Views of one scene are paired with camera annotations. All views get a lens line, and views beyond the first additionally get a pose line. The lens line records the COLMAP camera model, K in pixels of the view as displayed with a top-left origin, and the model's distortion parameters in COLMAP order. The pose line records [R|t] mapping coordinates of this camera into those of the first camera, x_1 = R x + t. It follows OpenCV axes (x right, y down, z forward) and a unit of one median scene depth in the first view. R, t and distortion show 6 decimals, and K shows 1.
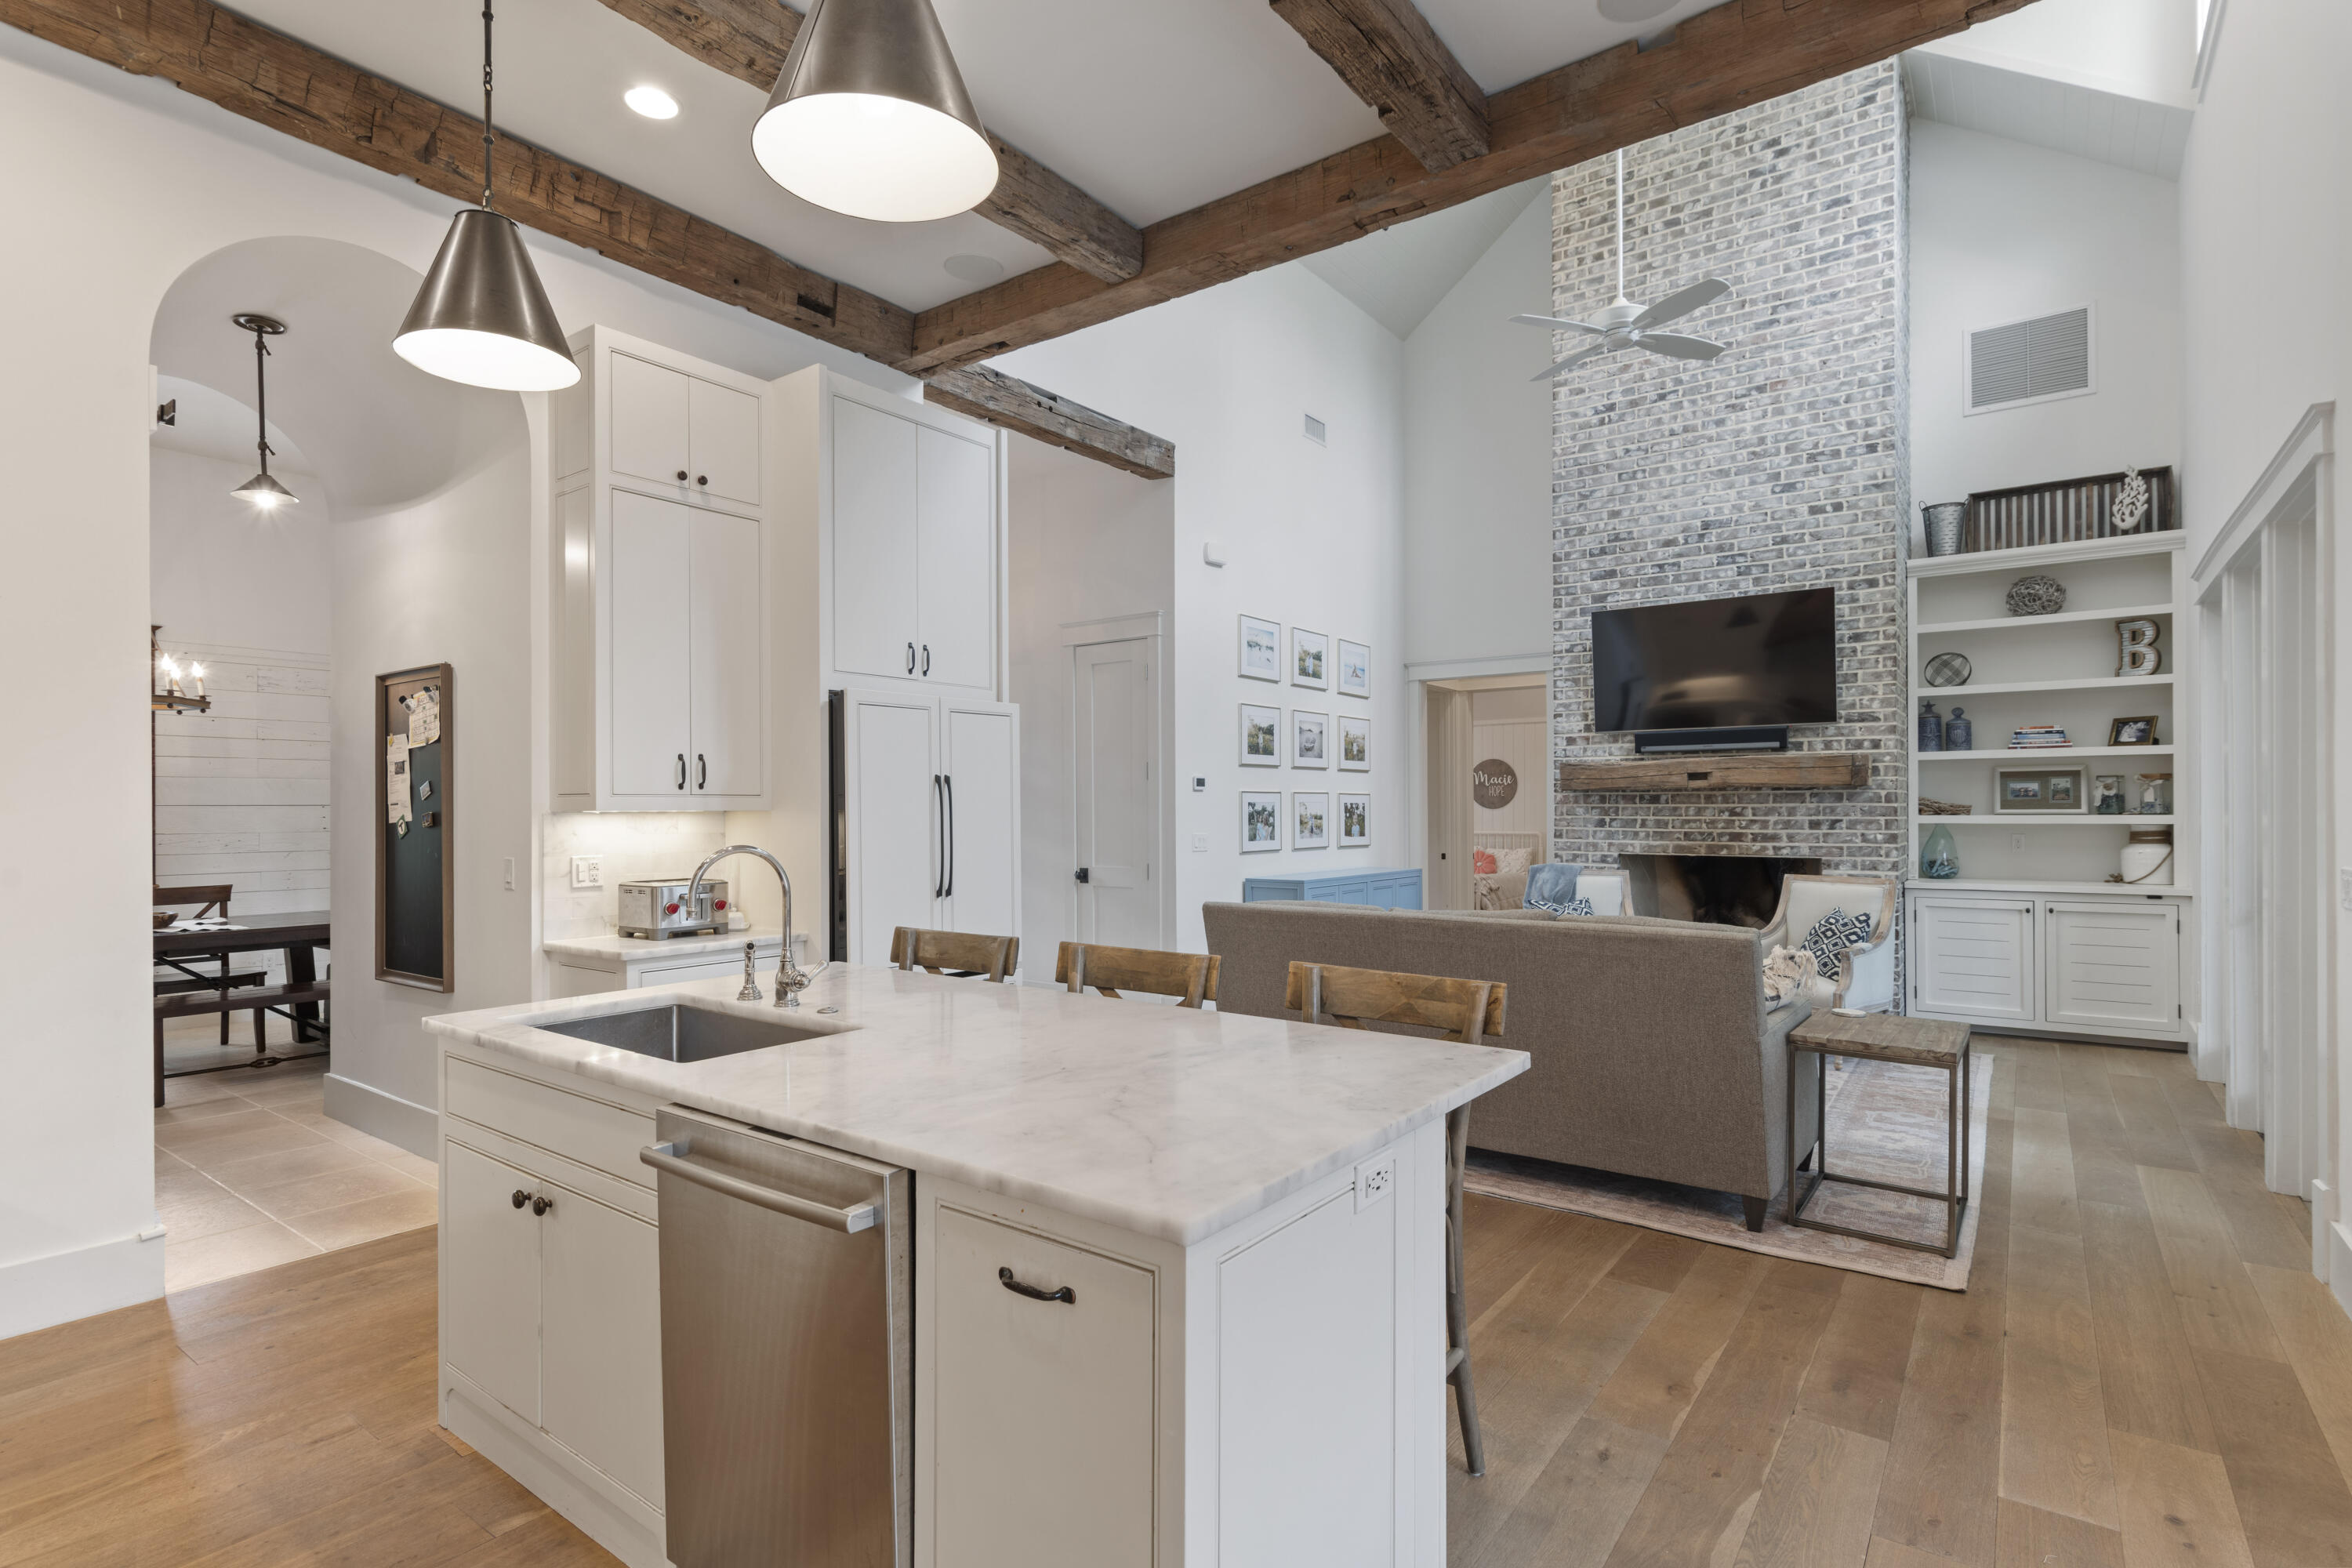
lens RADIAL K [[1157.7, 0, 1183.7], [0, 1157.7, 803.3], [0, 0, 1]] dist [0.007335, -0.002773]
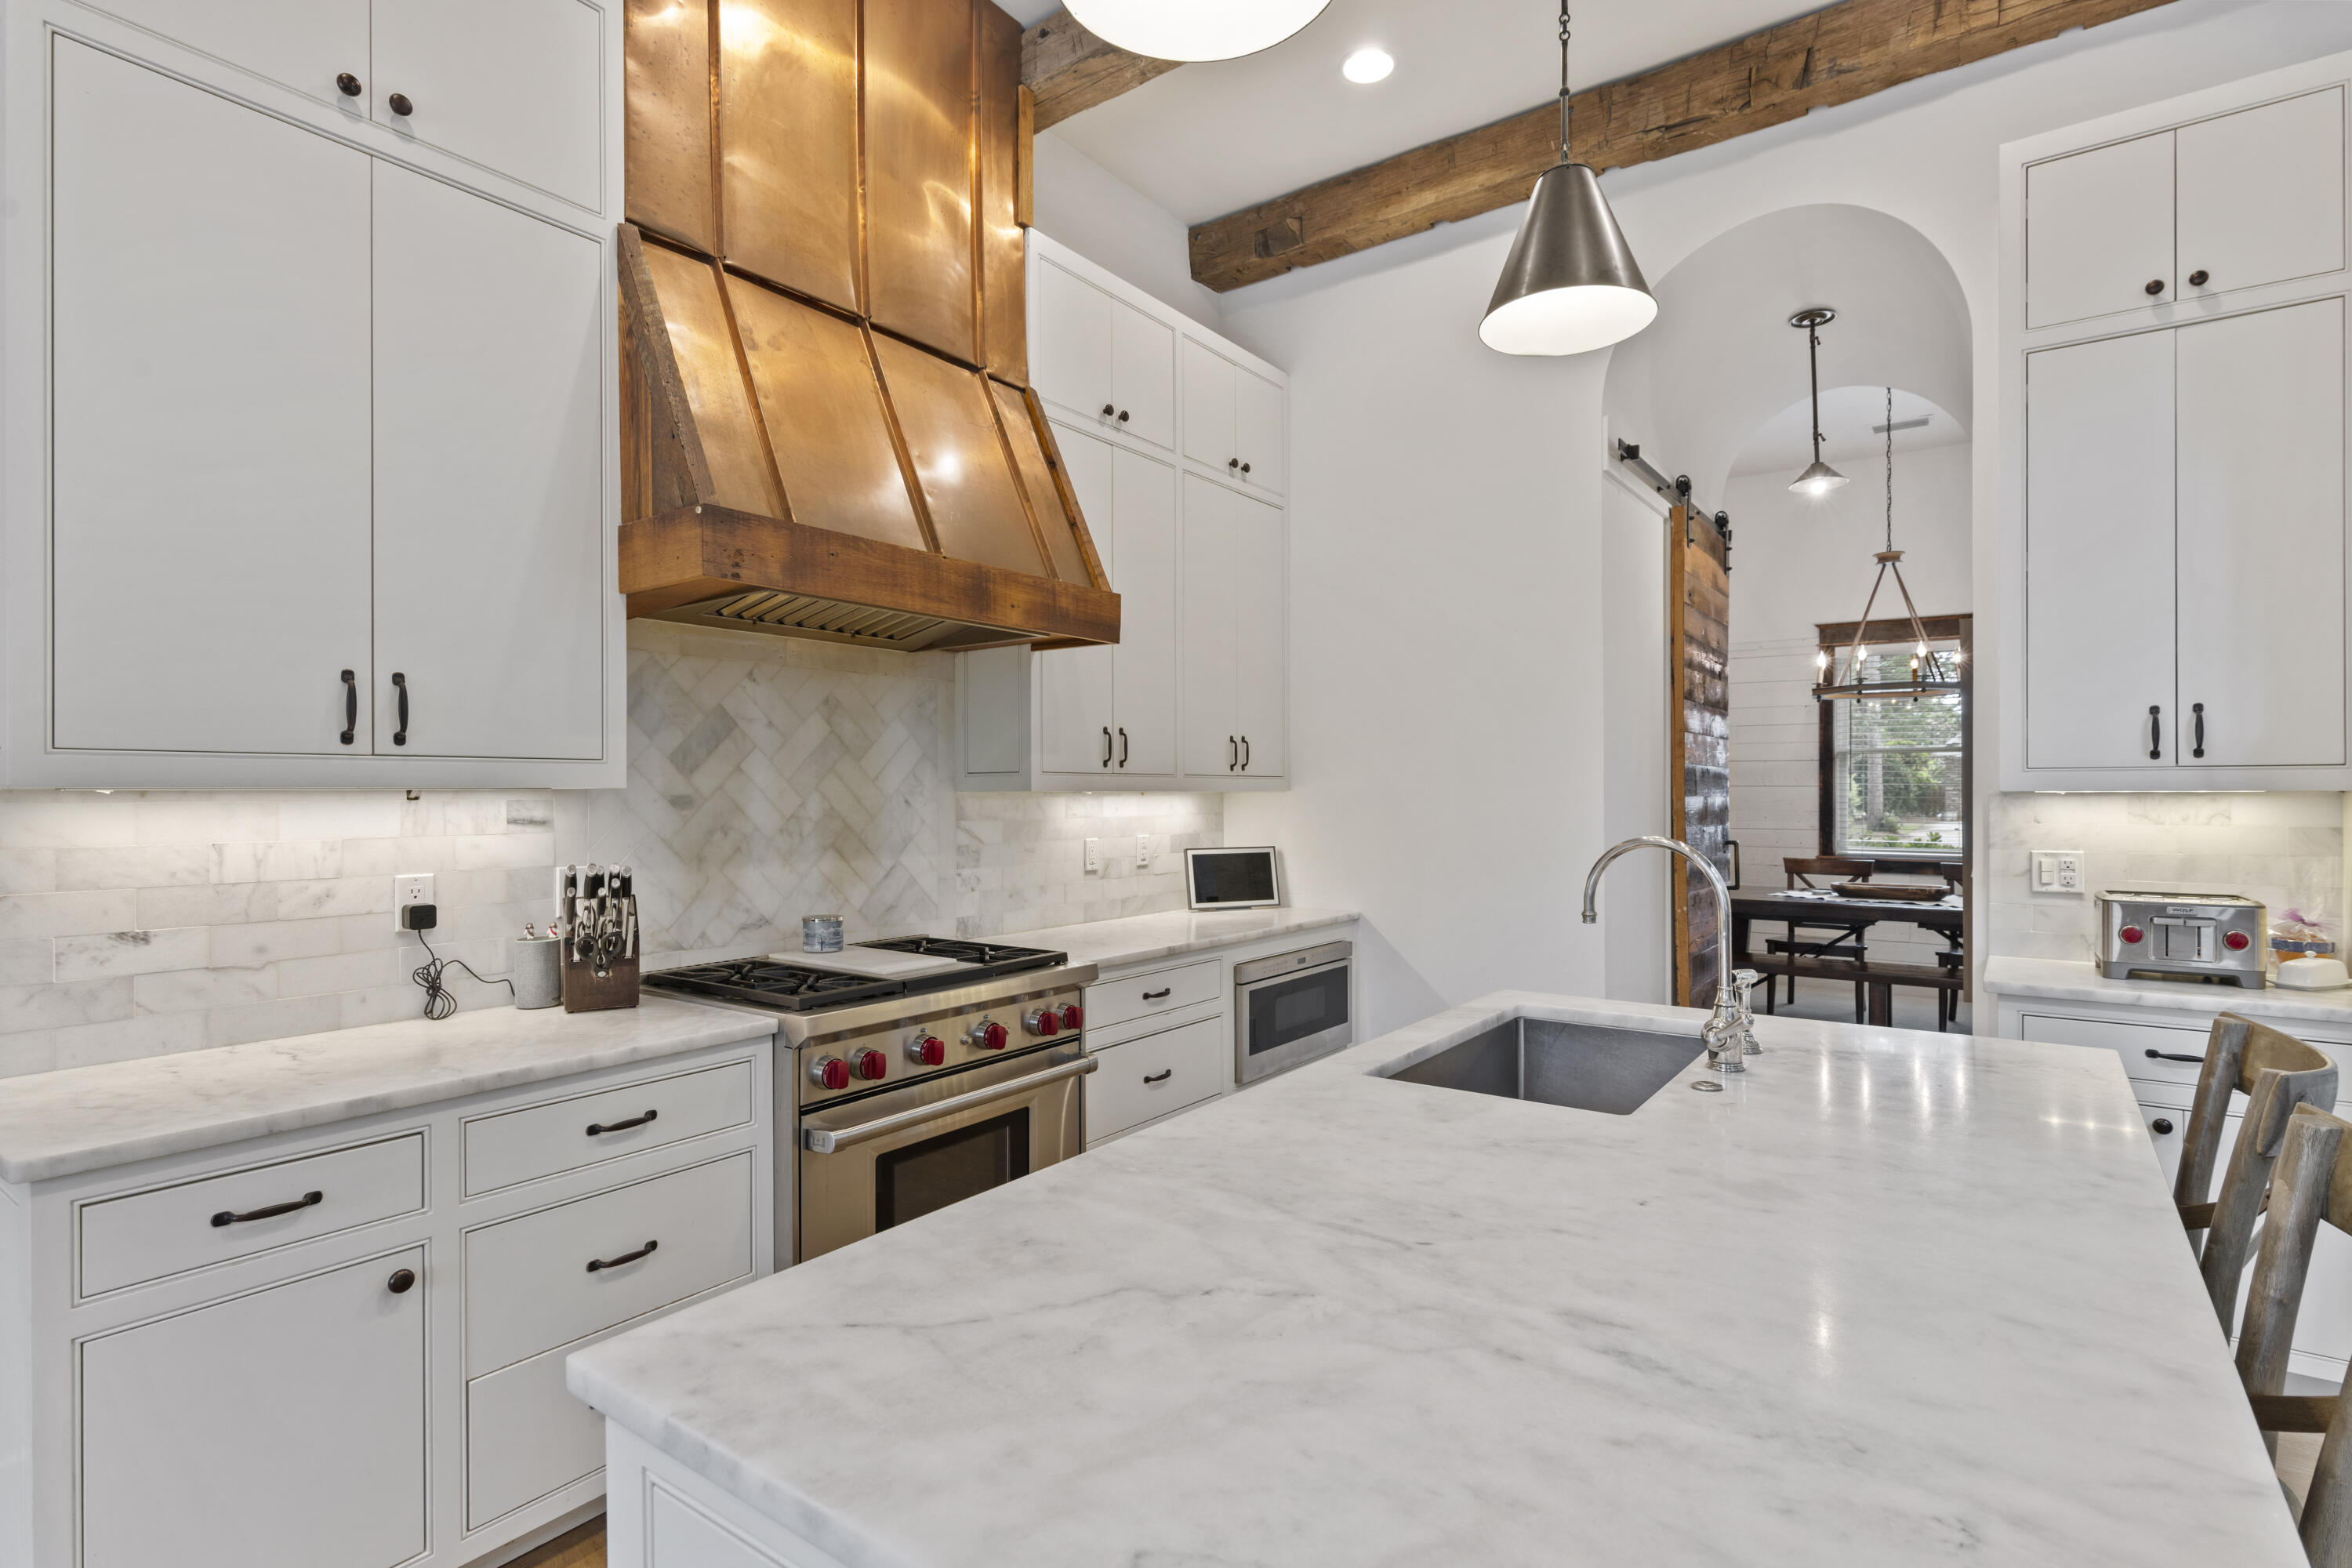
lens RADIAL K [[1157.7, 0, 1182.5], [0, 1157.7, 792.9], [0, 0, 1]] dist [0.007335, -0.002773]
pose [[0.009415, 0.001647, -0.999954, 0.134879], [0.007626, 0.999969, 0.001719, 0.001368], [0.999927, -0.007642, 0.009402, 0.253008]]
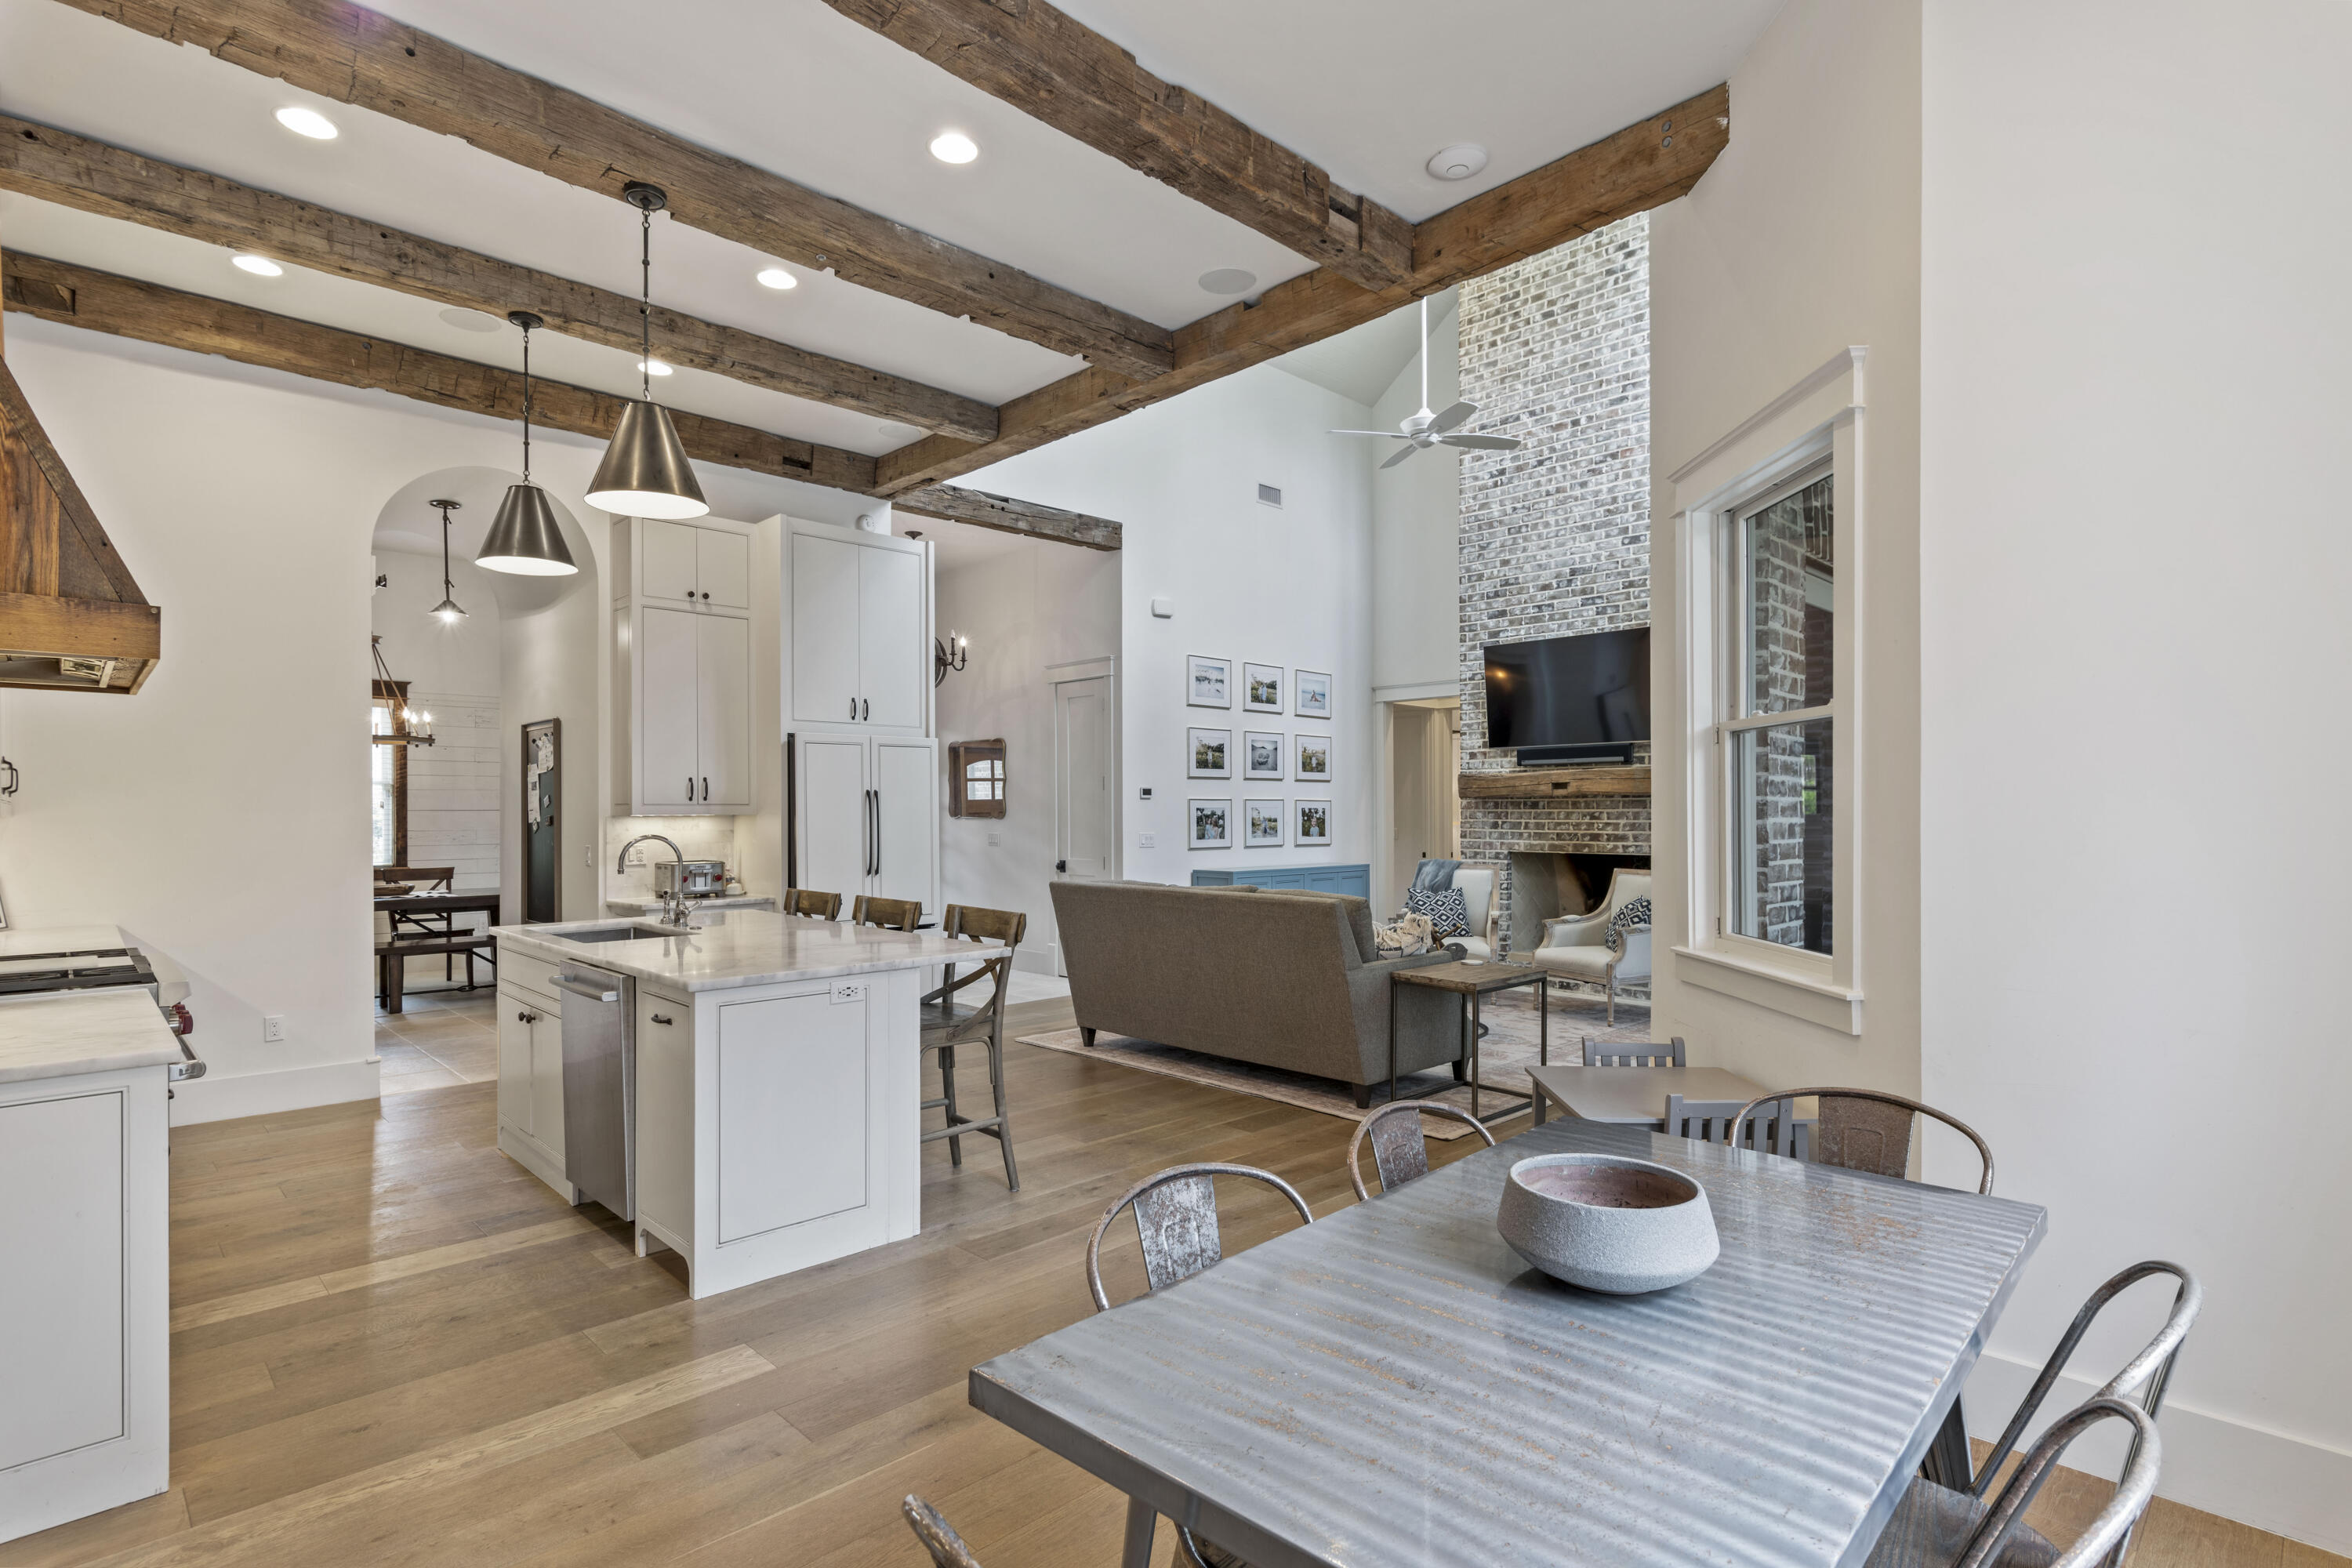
lens RADIAL K [[1157.7, 0, 1188.1], [0, 1157.7, 808.0], [0, 0, 1]] dist [0.007335, -0.002773]
pose [[0.987502, -0.000013, -0.157606, 0.262226], [0.000225, 0.999999, 0.001323, -0.002452], [0.157606, -0.001342, 0.987501, -0.231651]]
